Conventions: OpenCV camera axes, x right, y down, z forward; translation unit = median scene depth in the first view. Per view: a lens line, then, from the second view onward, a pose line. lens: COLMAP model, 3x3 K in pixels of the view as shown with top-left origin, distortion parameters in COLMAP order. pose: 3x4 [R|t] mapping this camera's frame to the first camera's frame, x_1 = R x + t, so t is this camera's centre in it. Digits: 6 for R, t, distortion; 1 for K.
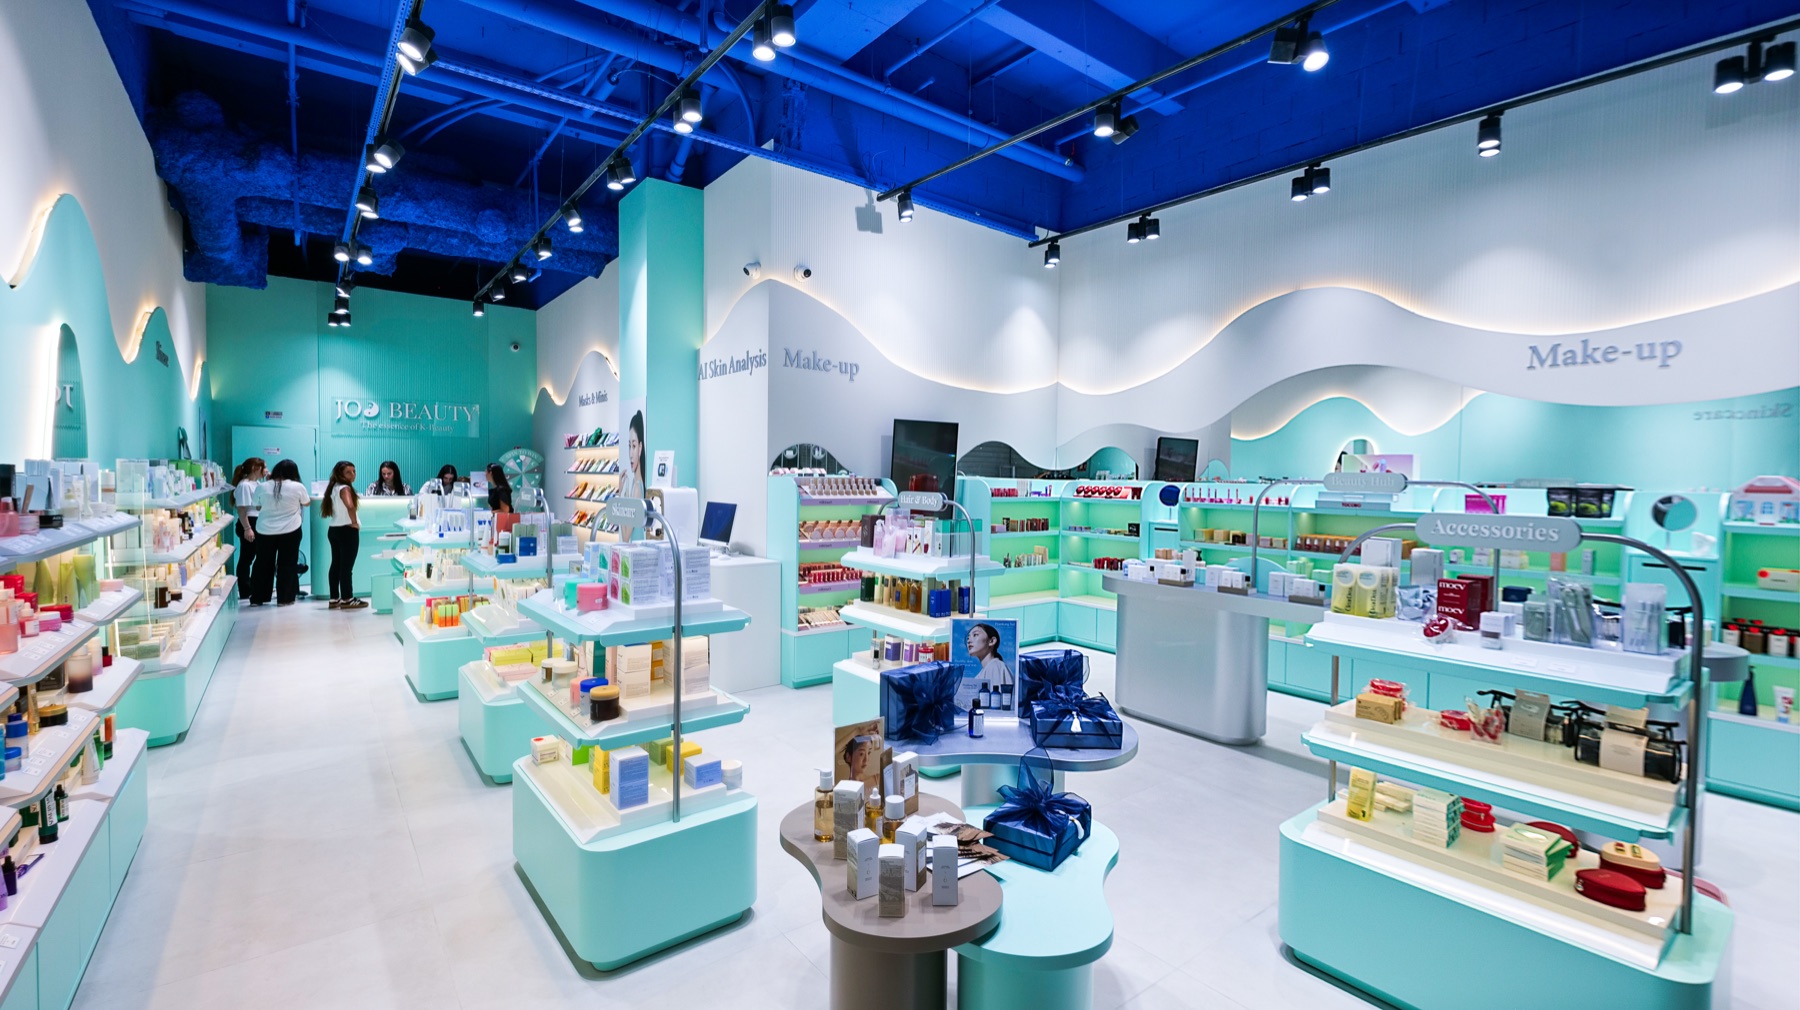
lens RADIAL K [[780.5, 0, 910.3], [0, 780.5, 500.3], [0, 0, 1]] dist [0.002420, 0.000329]
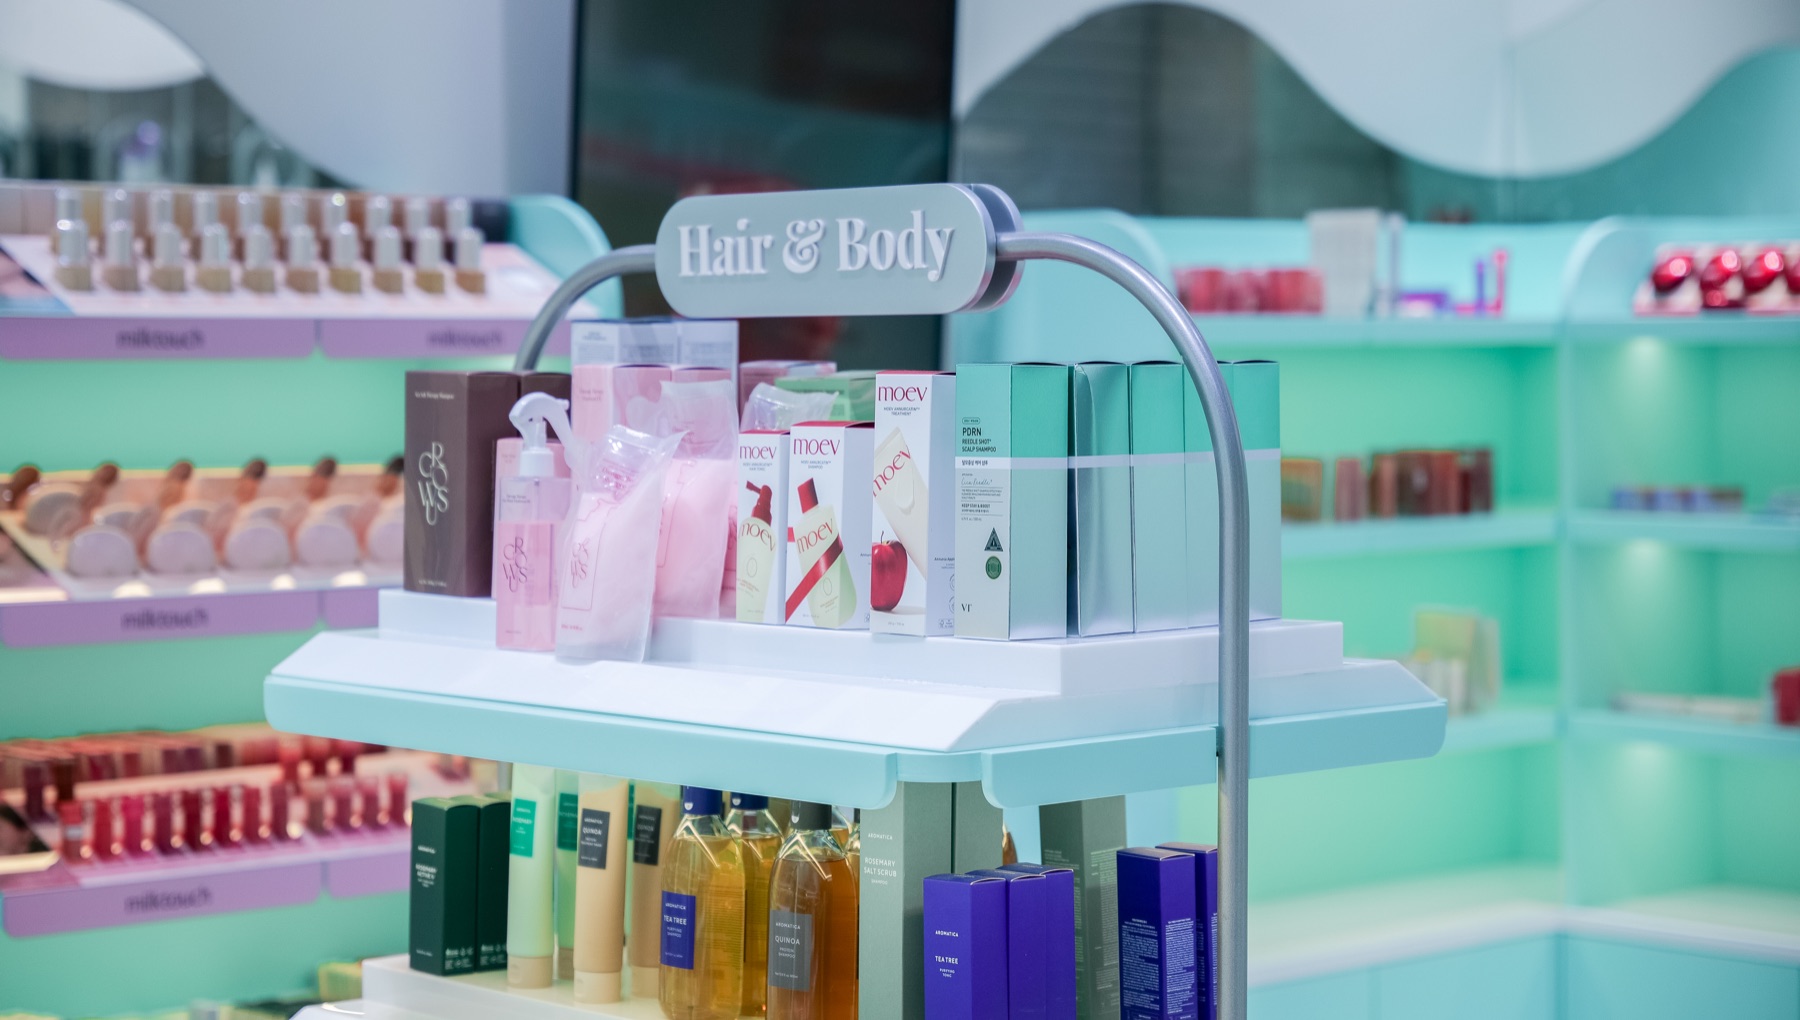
lens RADIAL K [[3716.3, 0, 900.0], [0, 3716.3, 510.0], [0, 0, 1]] dist [-0.019516, 0.068988]
pose [[0.996535, -0.022863, 0.079968, -0.021896], [0.021938, 0.999682, 0.012428, 0.030506], [-0.080226, -0.010631, 0.996720, 0.253179]]
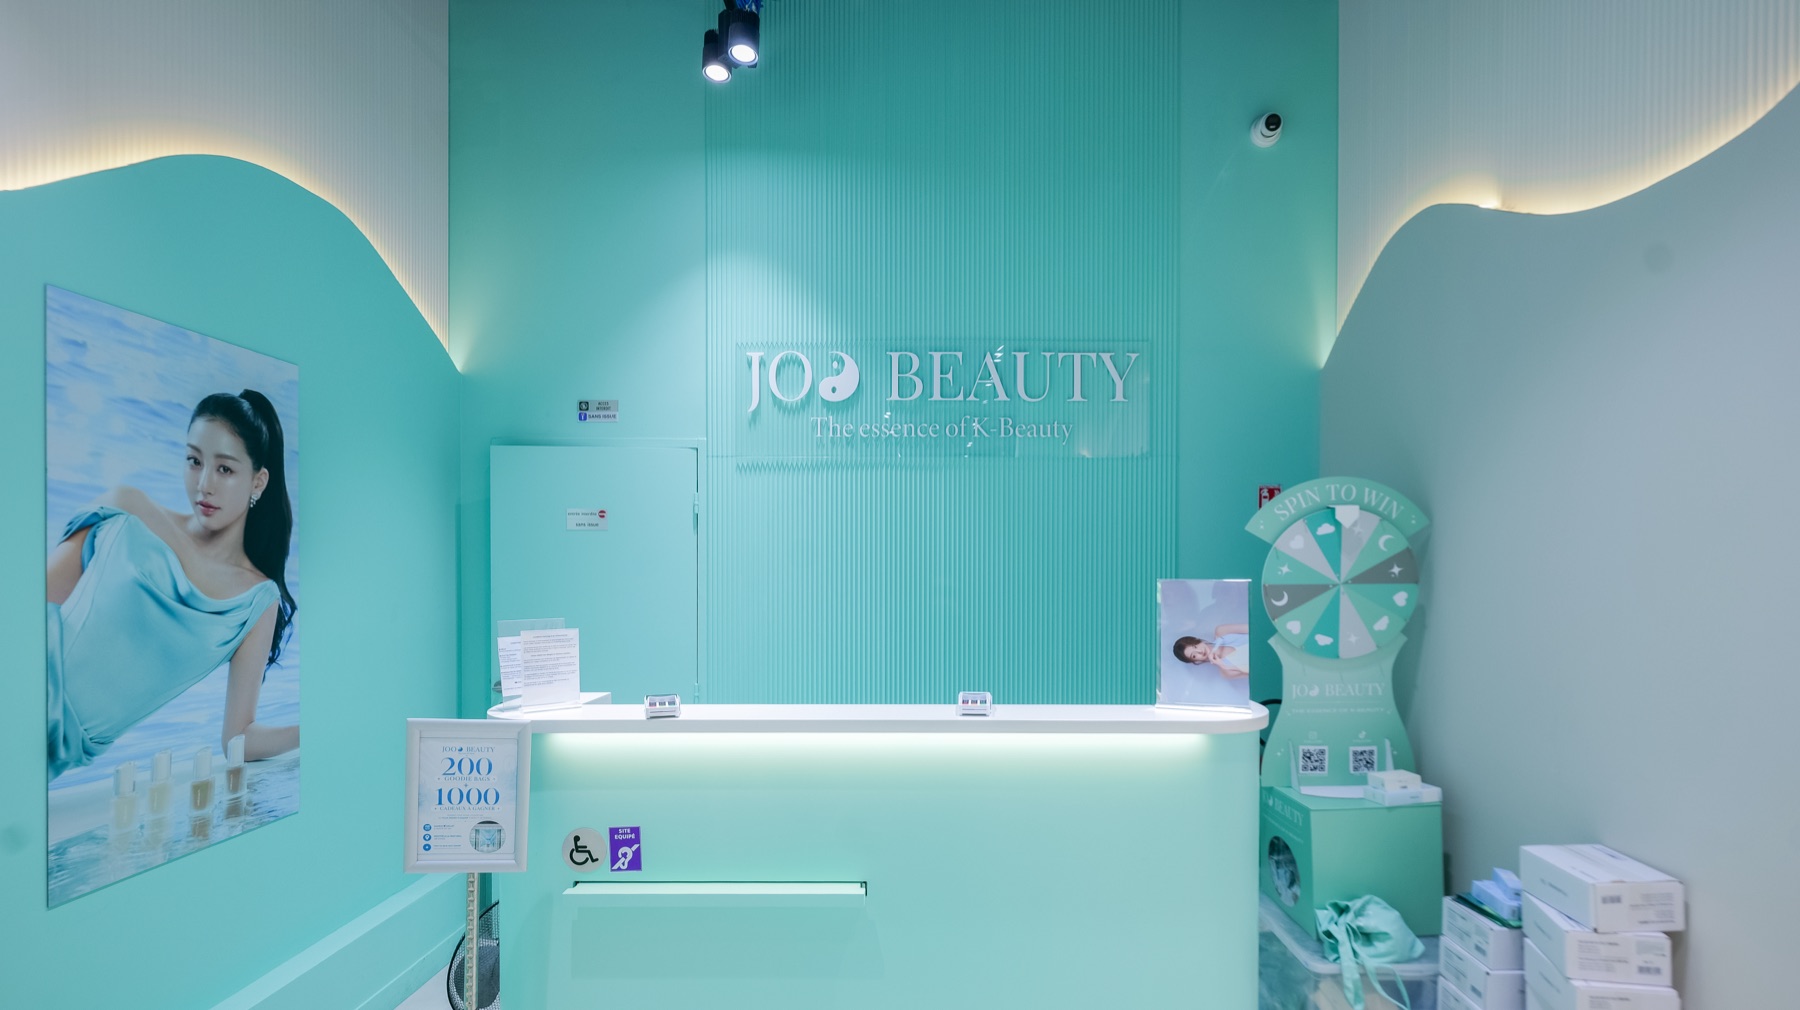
lens RADIAL K [[860.9, 0, 906.6], [0, 860.9, 580.8], [0, 0, 1]] dist [0.000526, 0.000003]
pose [[0.771094, -0.005006, -0.636702, -0.876122], [-0.014488, 0.999572, -0.025405, -0.054783], [0.636556, 0.028814, 0.770692, 1.462610]]
